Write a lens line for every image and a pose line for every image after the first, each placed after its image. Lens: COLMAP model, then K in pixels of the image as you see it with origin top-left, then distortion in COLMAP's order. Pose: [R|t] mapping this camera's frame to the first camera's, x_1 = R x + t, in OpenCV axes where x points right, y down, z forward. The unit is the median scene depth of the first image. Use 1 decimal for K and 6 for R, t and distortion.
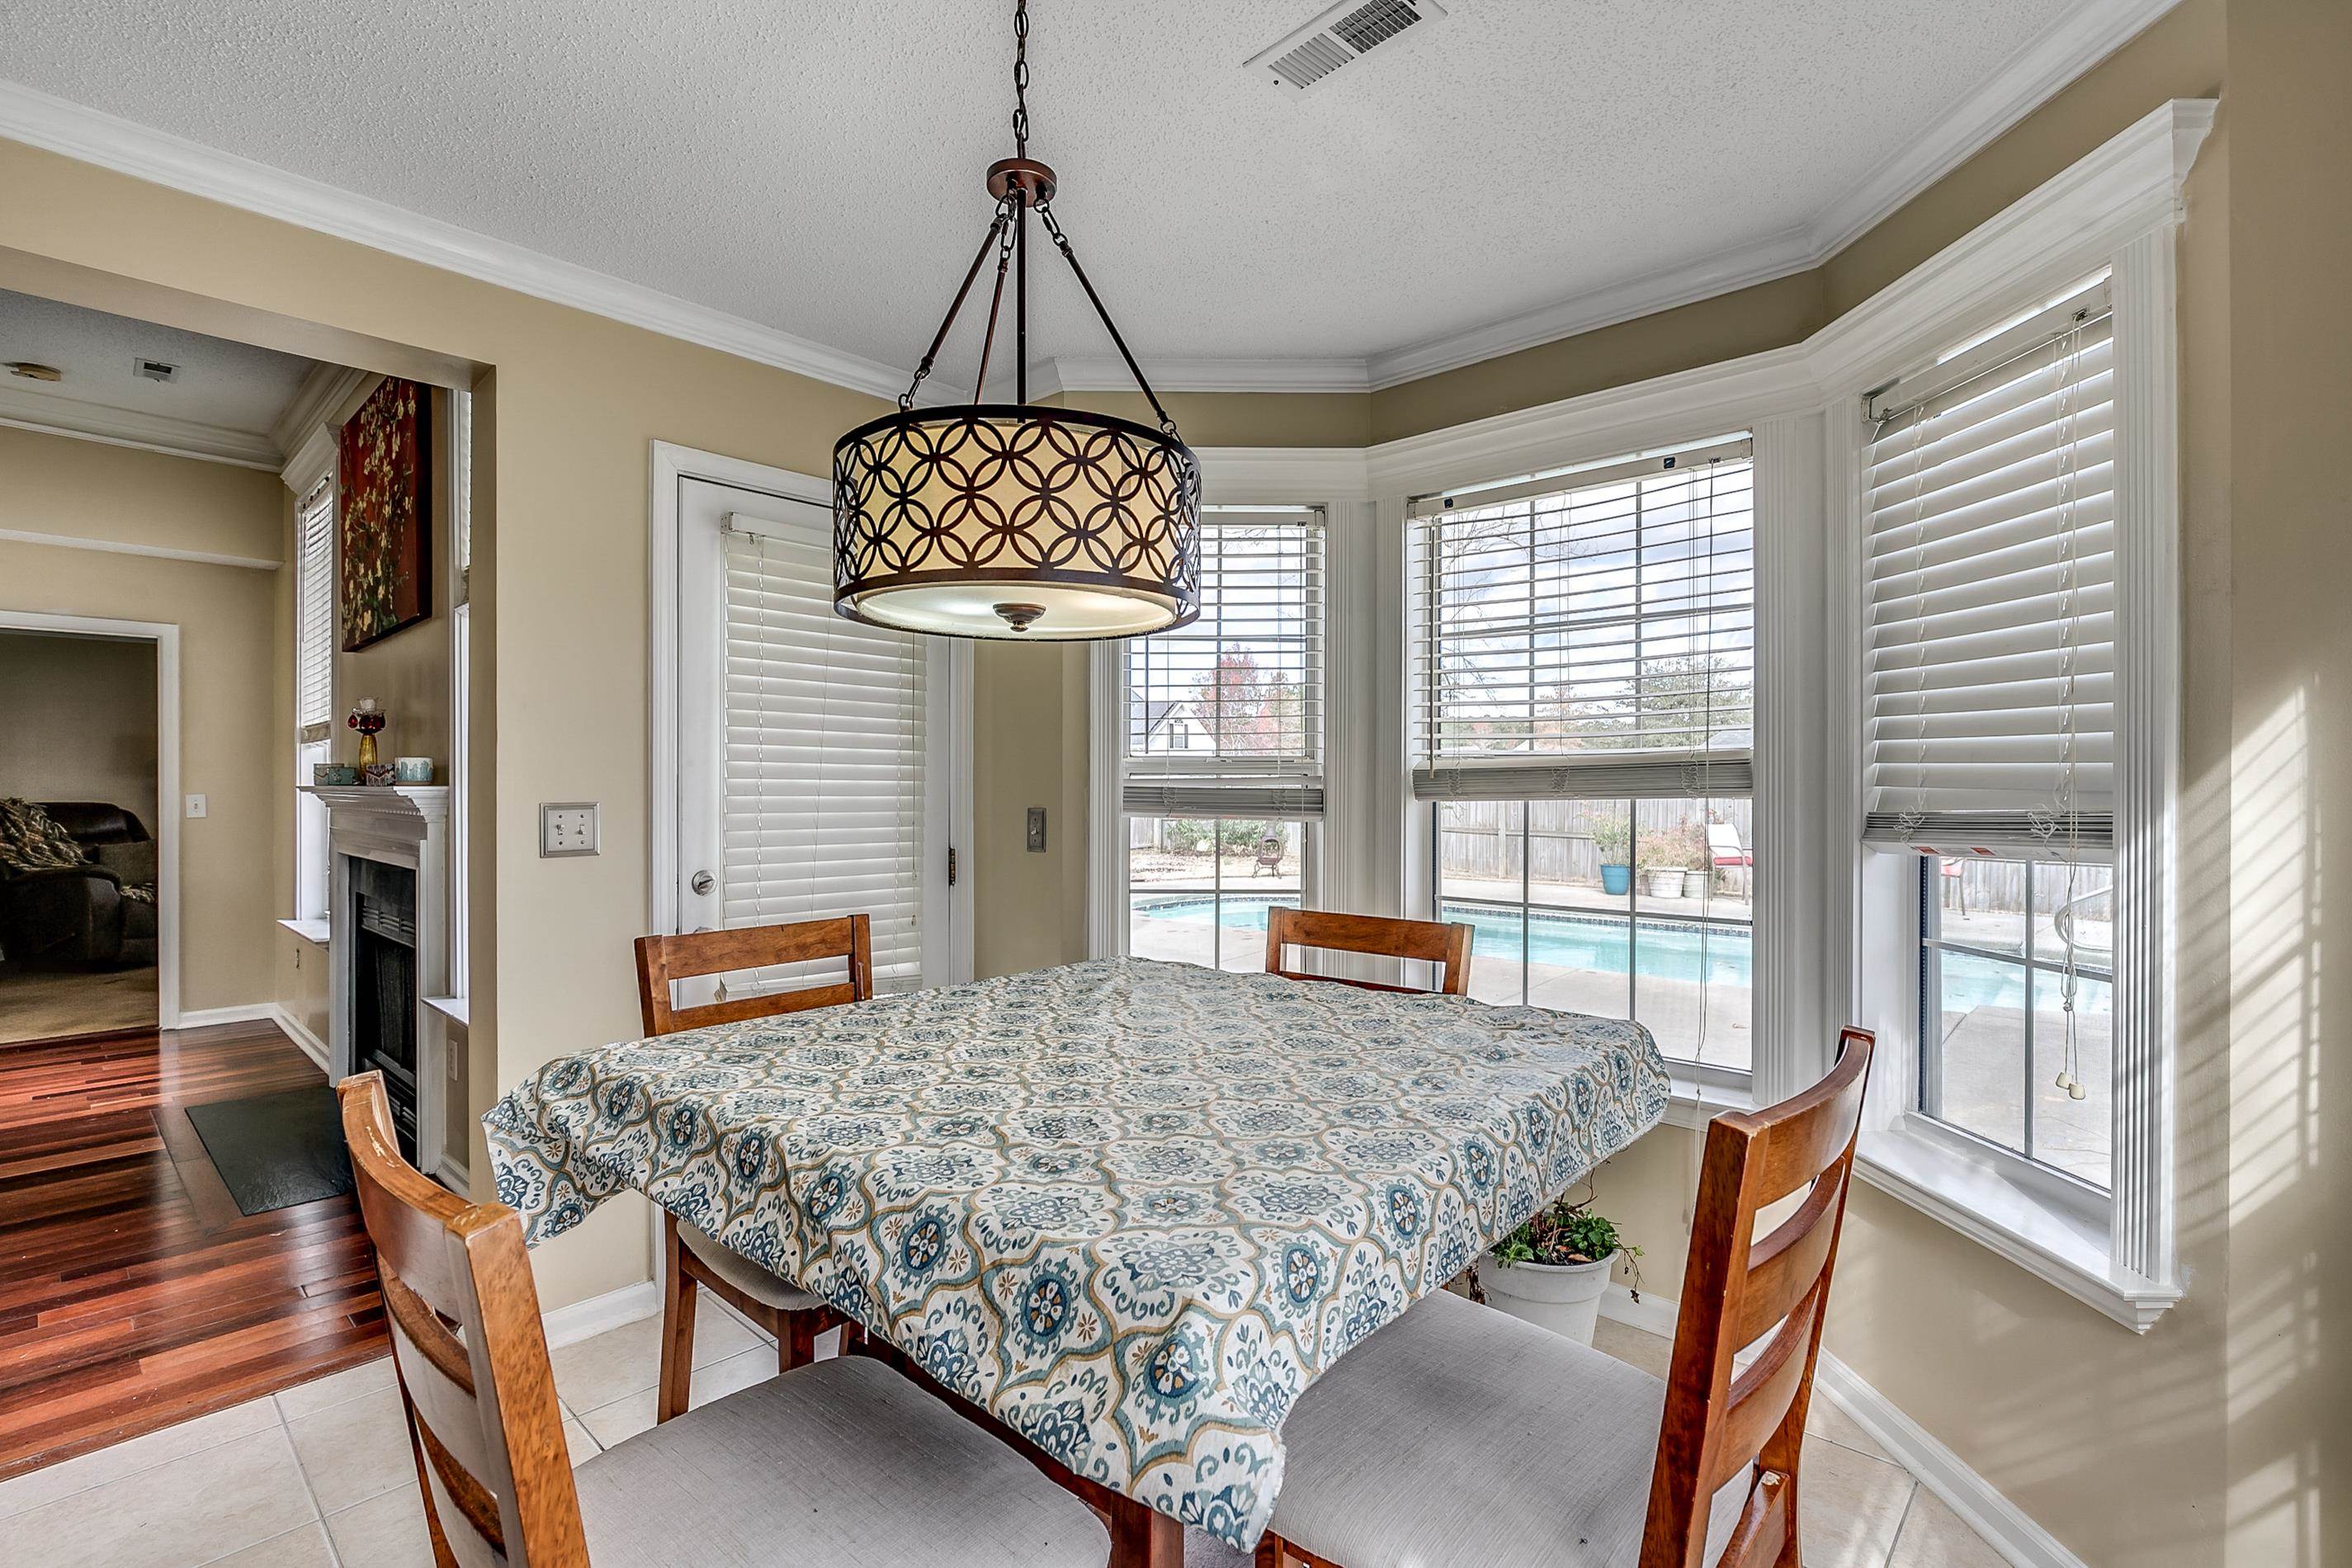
lens RADIAL K [[1066.8, 0, 1176.0], [0, 1066.8, 784.0], [0, 0, 1]] dist [-0.013221, 0.000168]
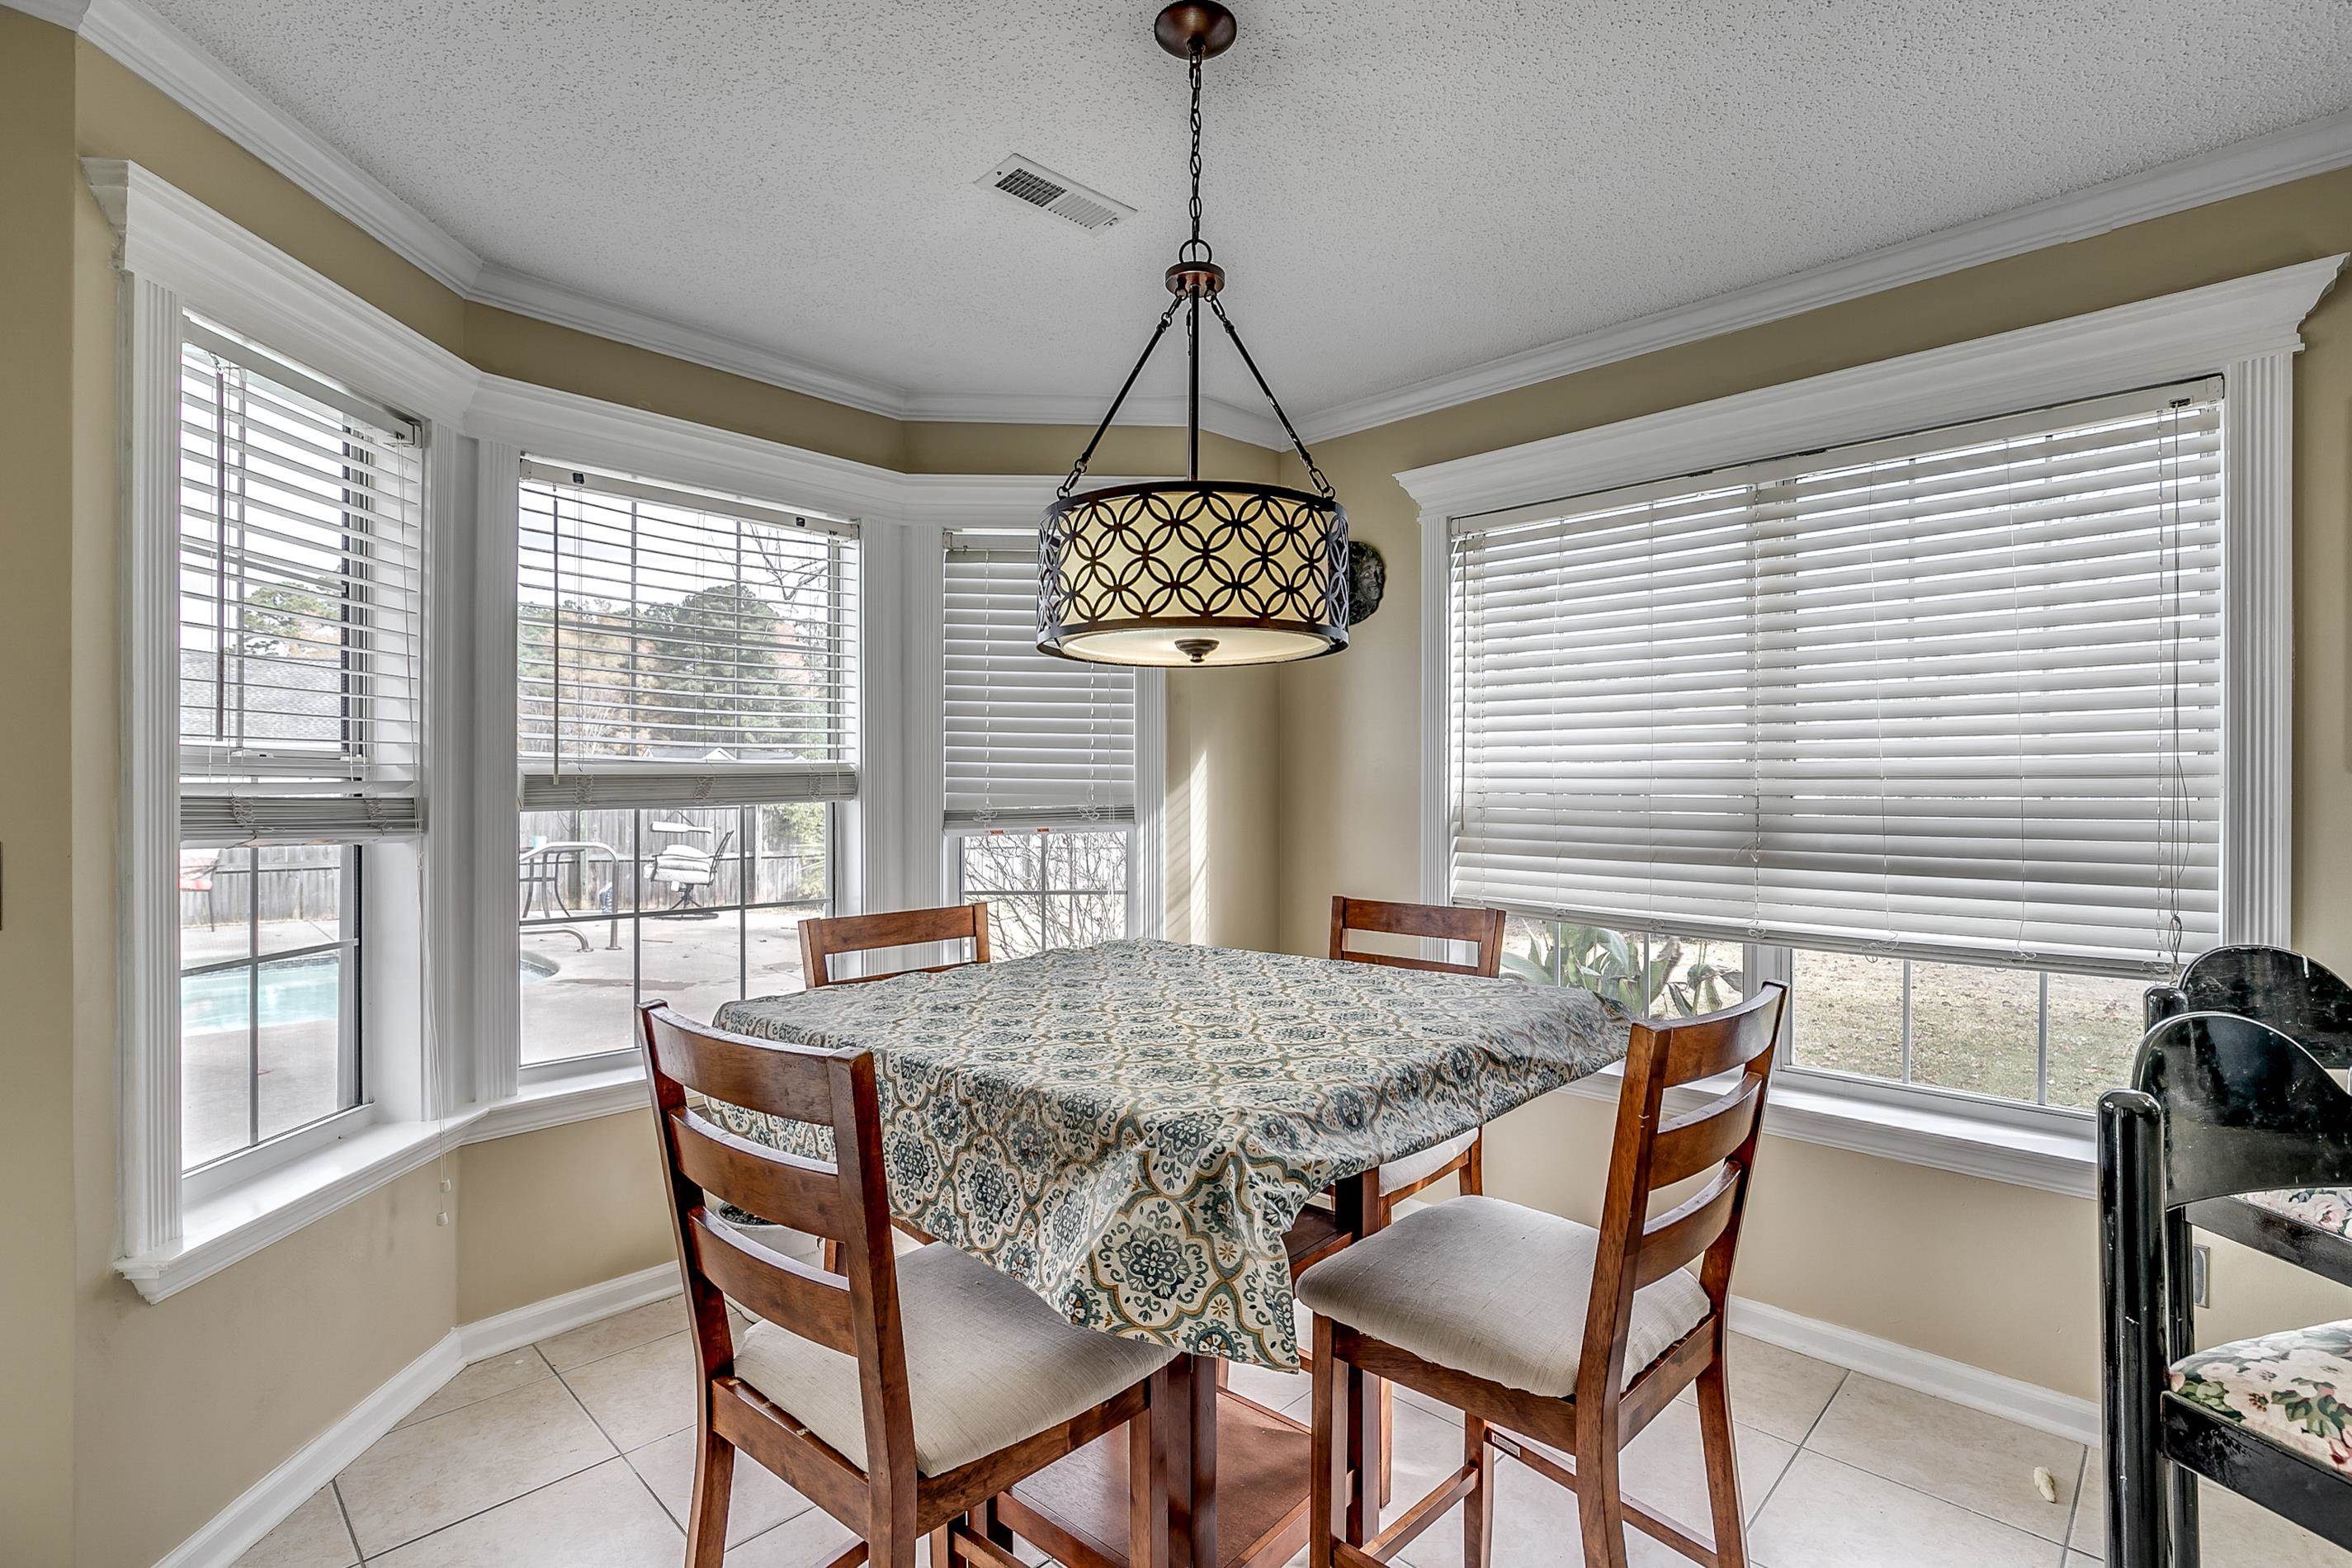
lens RADIAL K [[1079.4, 0, 1176.0], [0, 1079.4, 784.0], [0, 0, 1]] dist [0.000108, 0.000190]
pose [[0.036905, 0.006186, 0.999300, -0.960105], [-0.000426, 0.999981, -0.006175, -0.000573], [-0.999319, -0.000198, 0.036907, 0.701364]]
